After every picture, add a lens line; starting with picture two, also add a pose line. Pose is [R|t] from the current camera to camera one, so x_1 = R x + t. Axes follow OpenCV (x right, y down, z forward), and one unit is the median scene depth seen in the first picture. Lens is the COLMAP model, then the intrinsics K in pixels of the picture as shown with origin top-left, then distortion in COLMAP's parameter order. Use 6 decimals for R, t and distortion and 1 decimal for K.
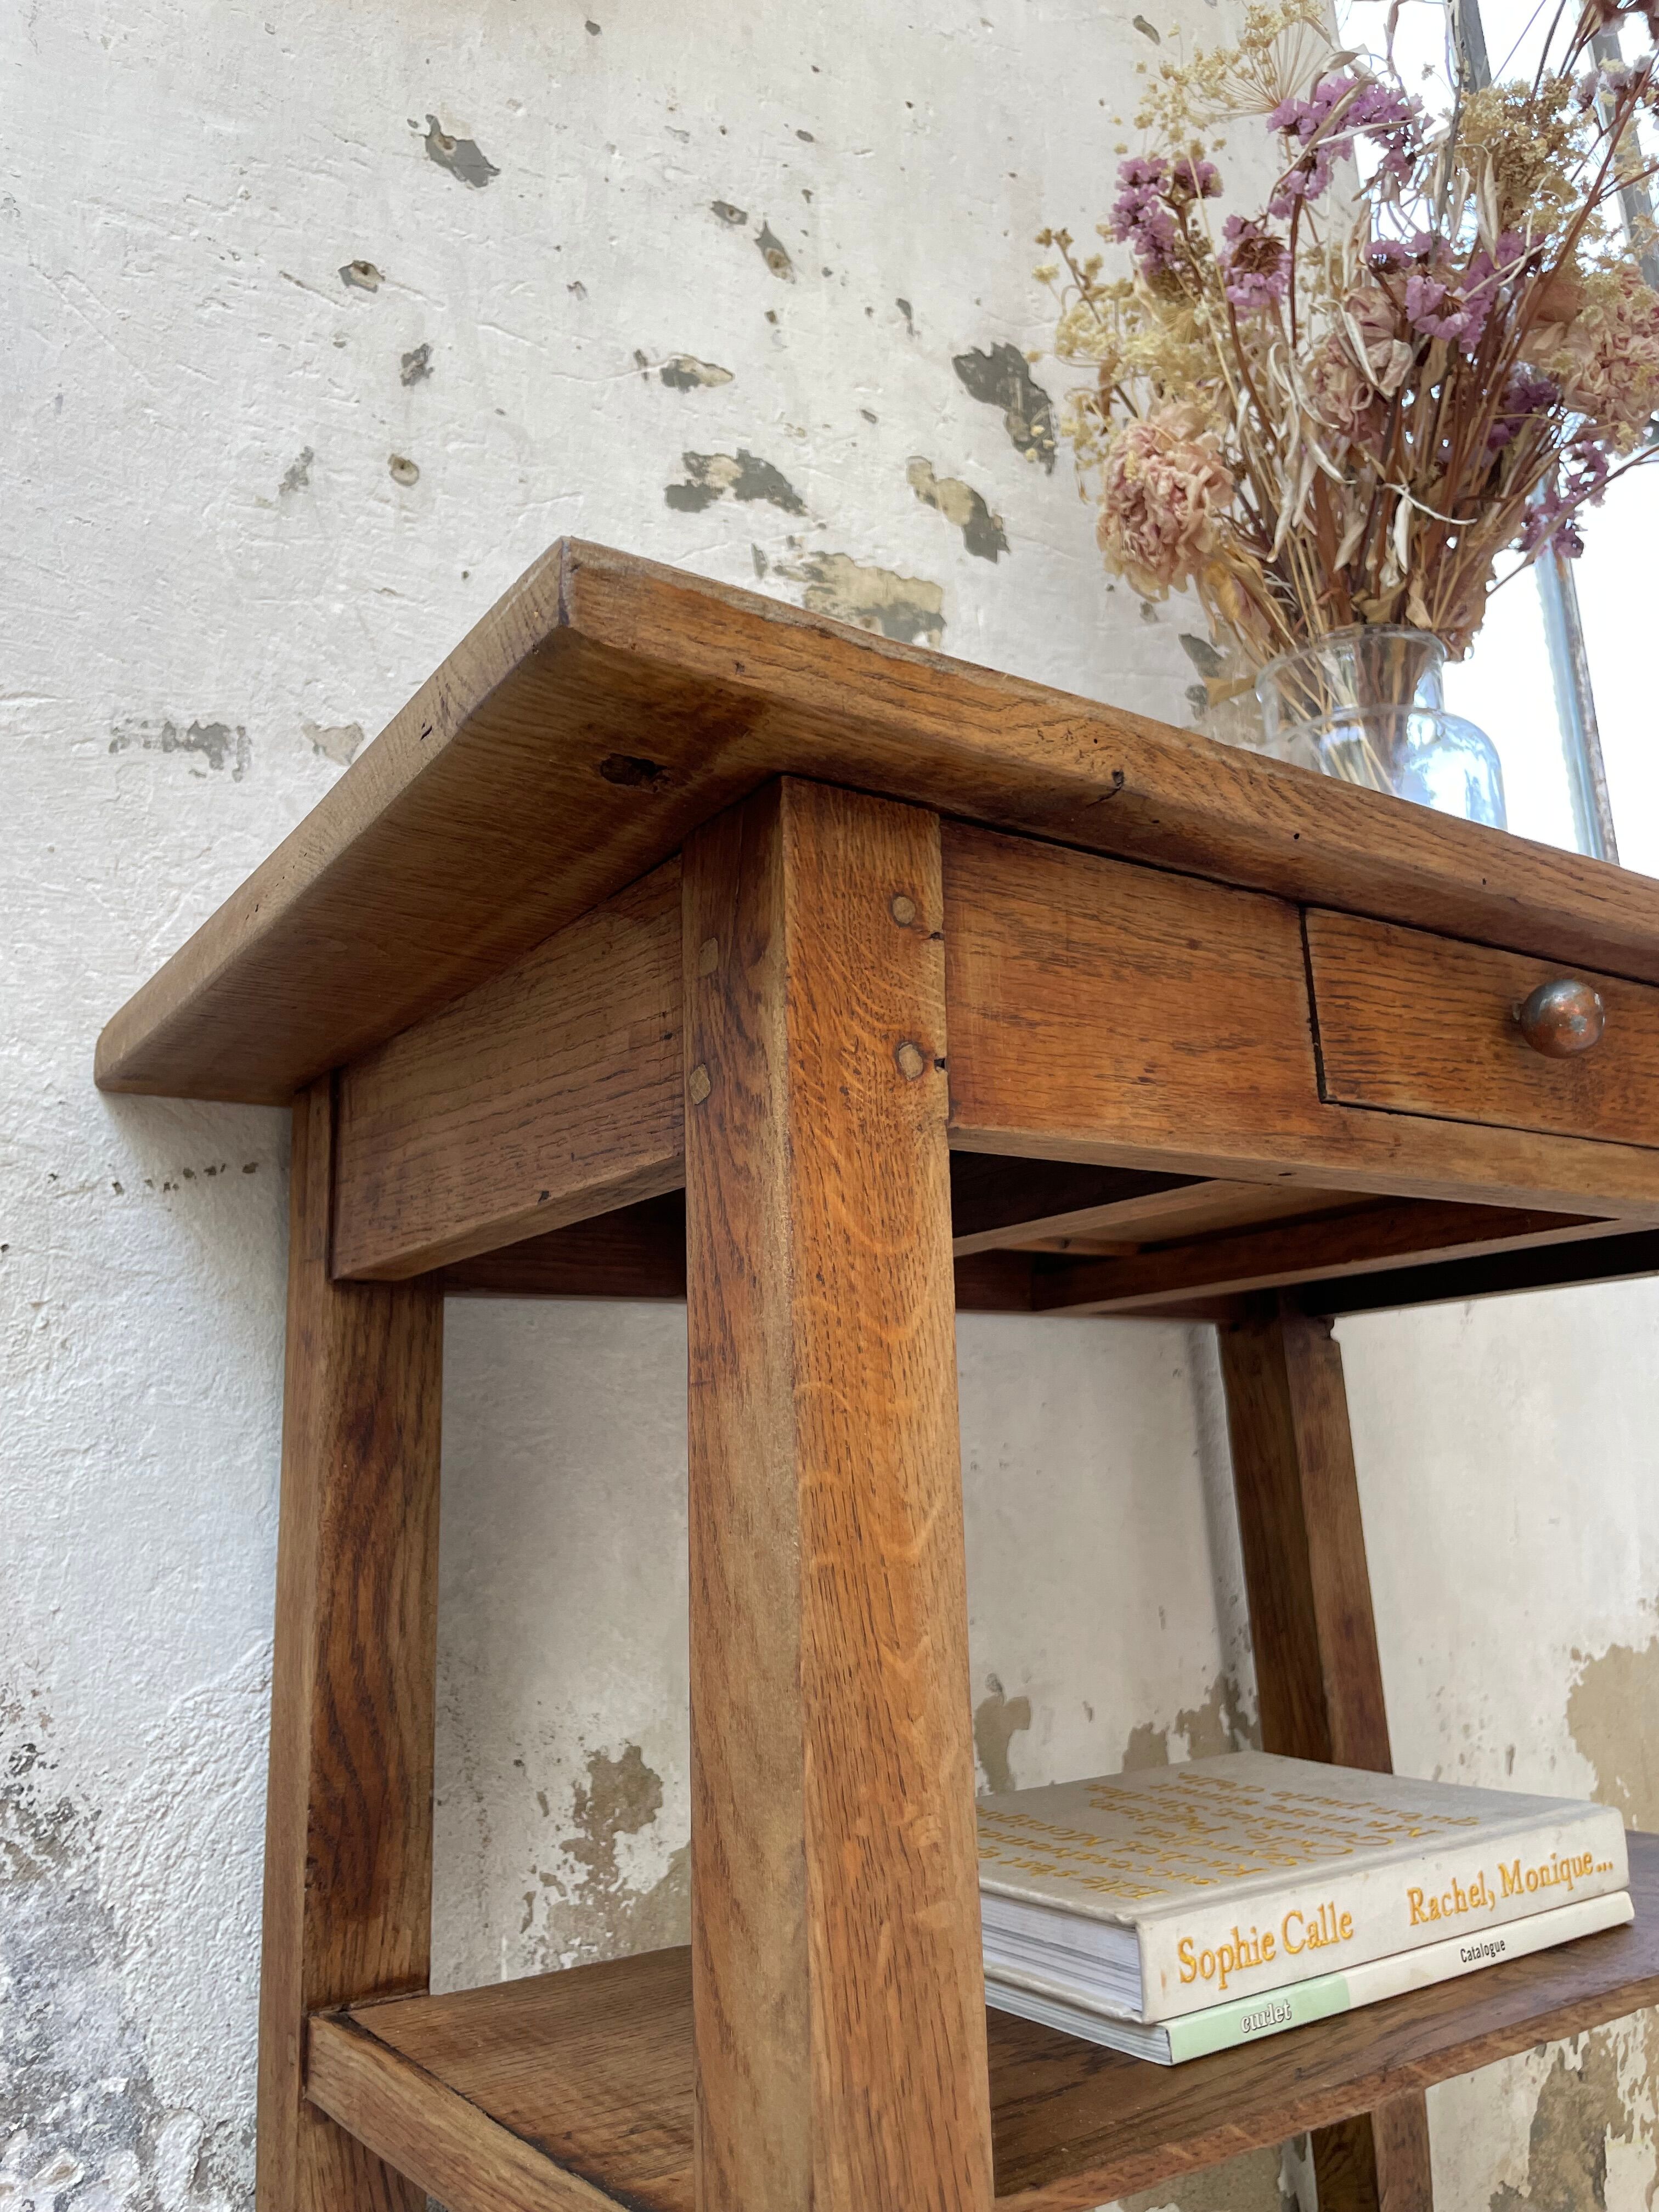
lens RADIAL K [[1687.1, 0, 816.1], [0, 1687.1, 1120.0], [0, 0, 1]] dist [0.082454, -0.119057]
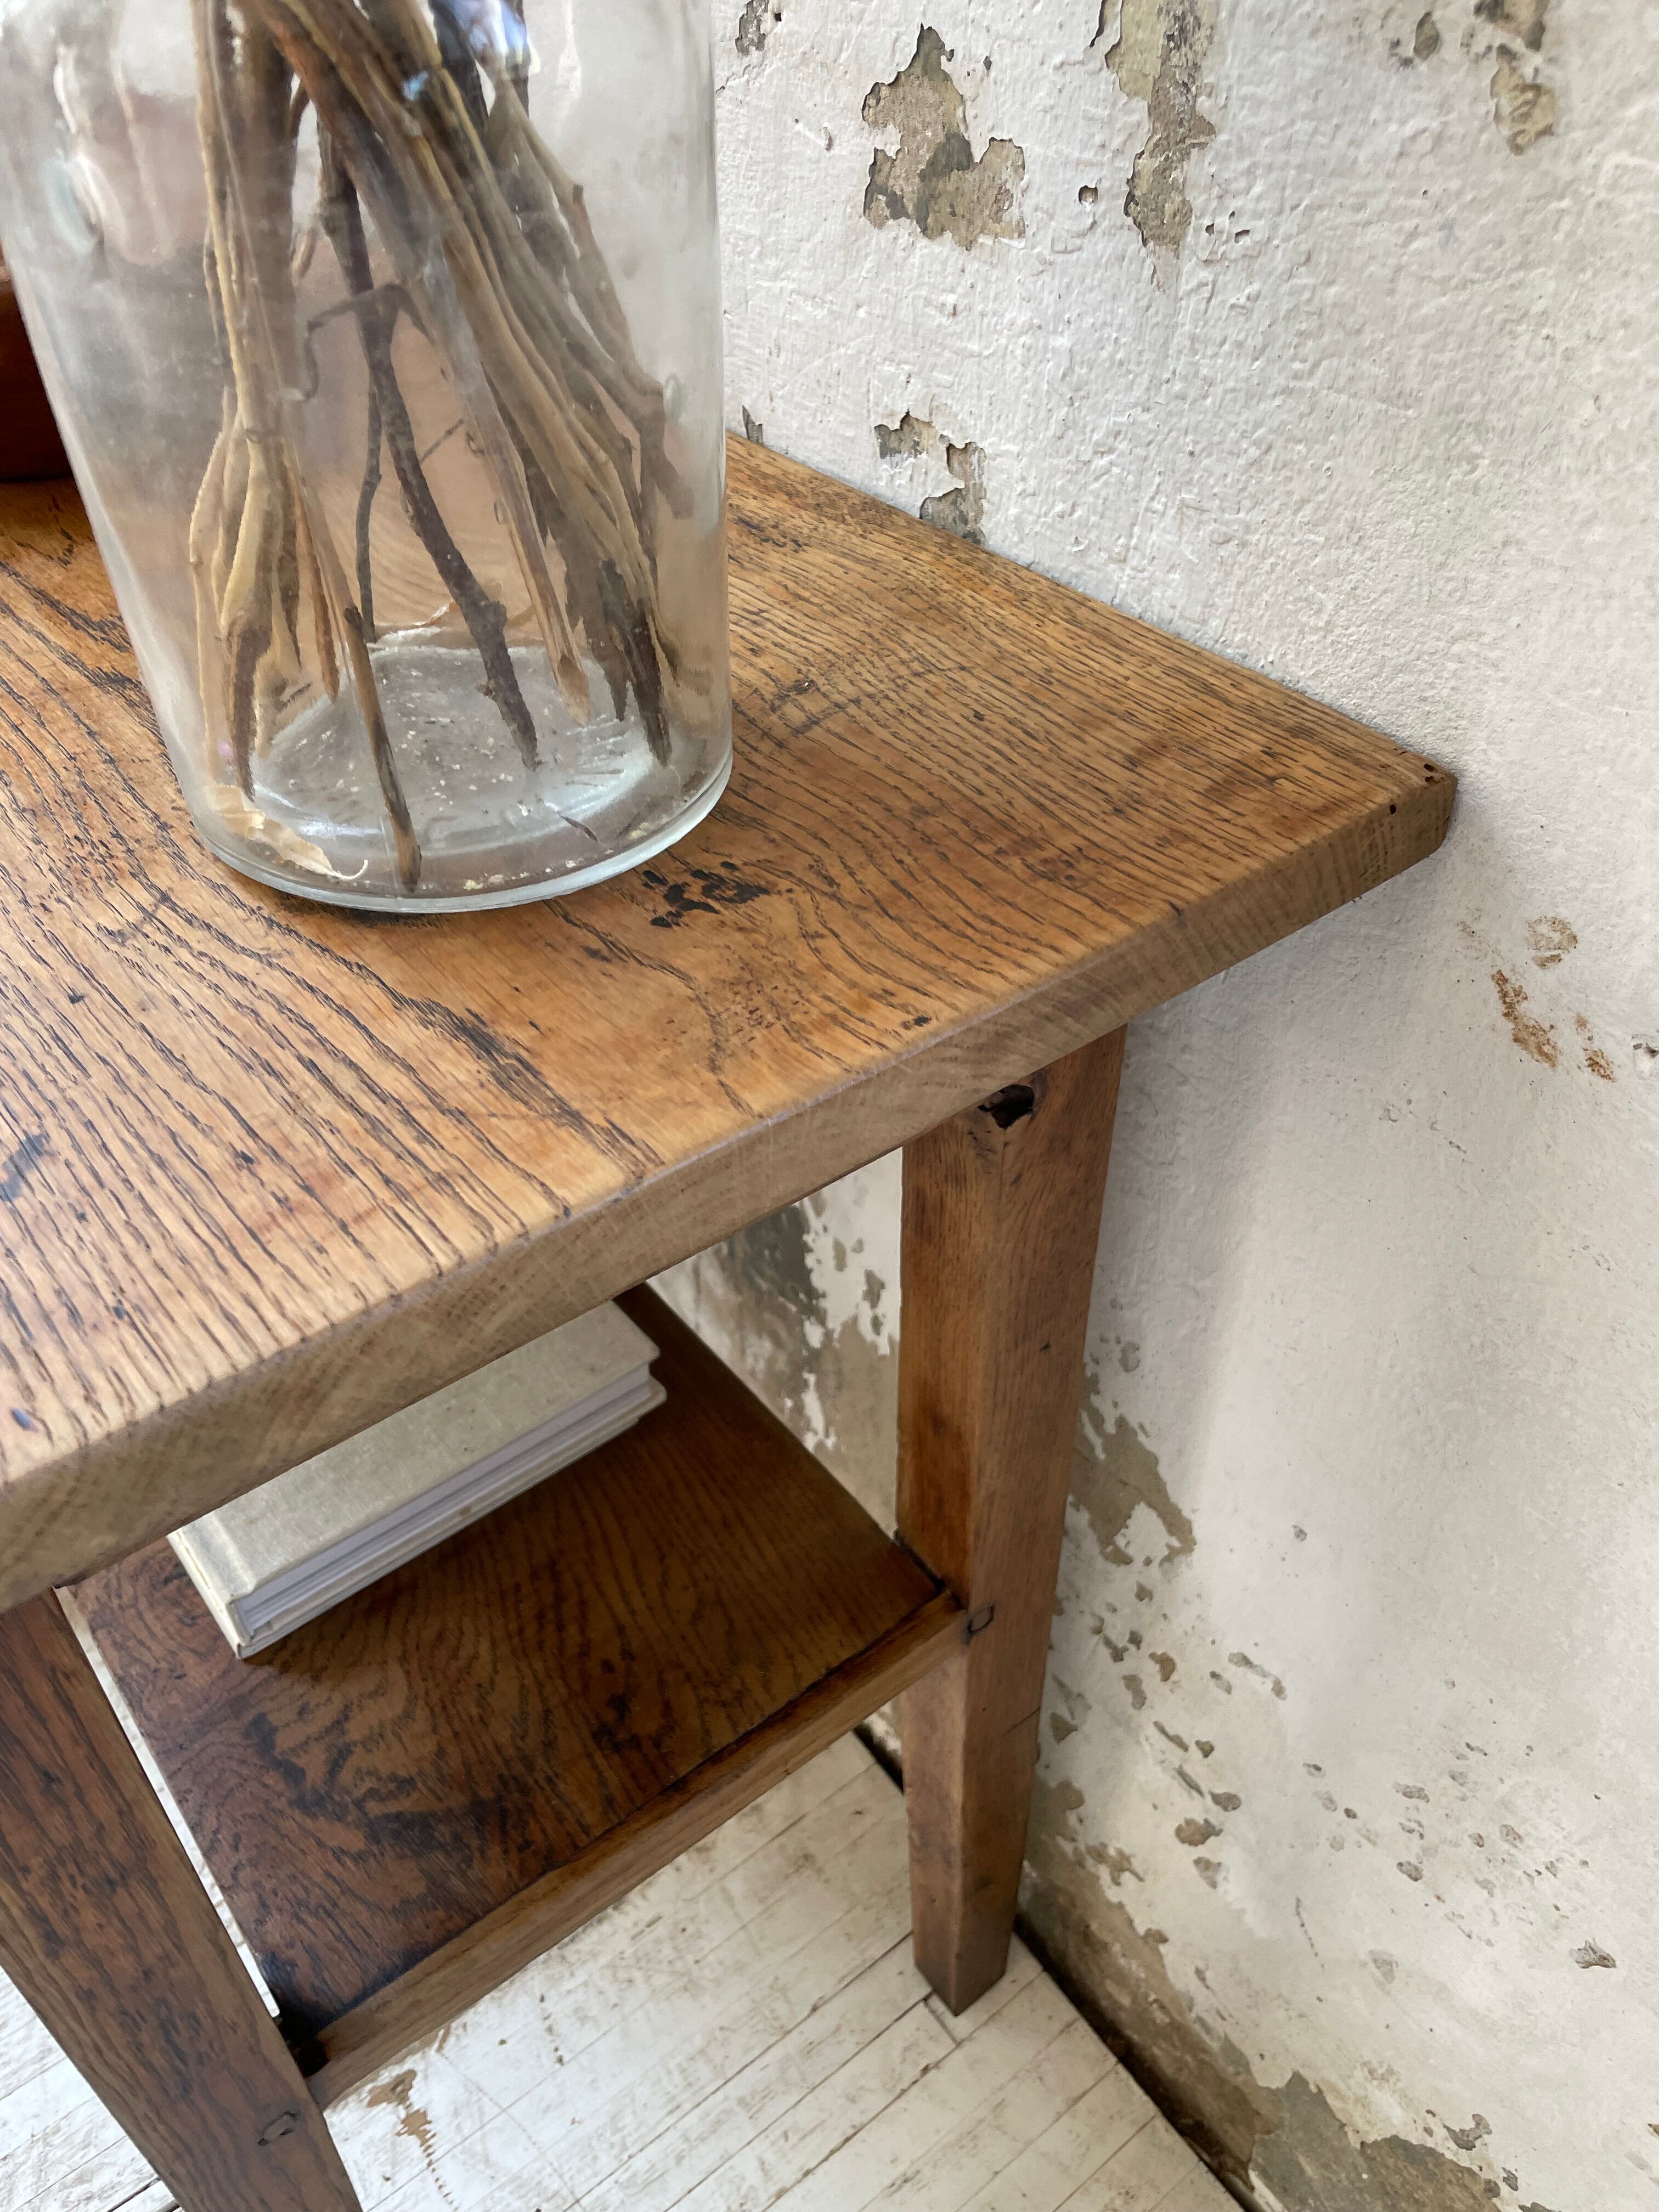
lens RADIAL K [[1687.1, 0, 842.8], [0, 1687.1, 1119.5], [0, 0, 1]] dist [0.082454, -0.119057]
pose [[0.065254, 0.676141, -0.733877, 0.793778], [0.219223, 0.707763, 0.671575, -0.265528], [0.973490, -0.204705, -0.102041, 1.174698]]
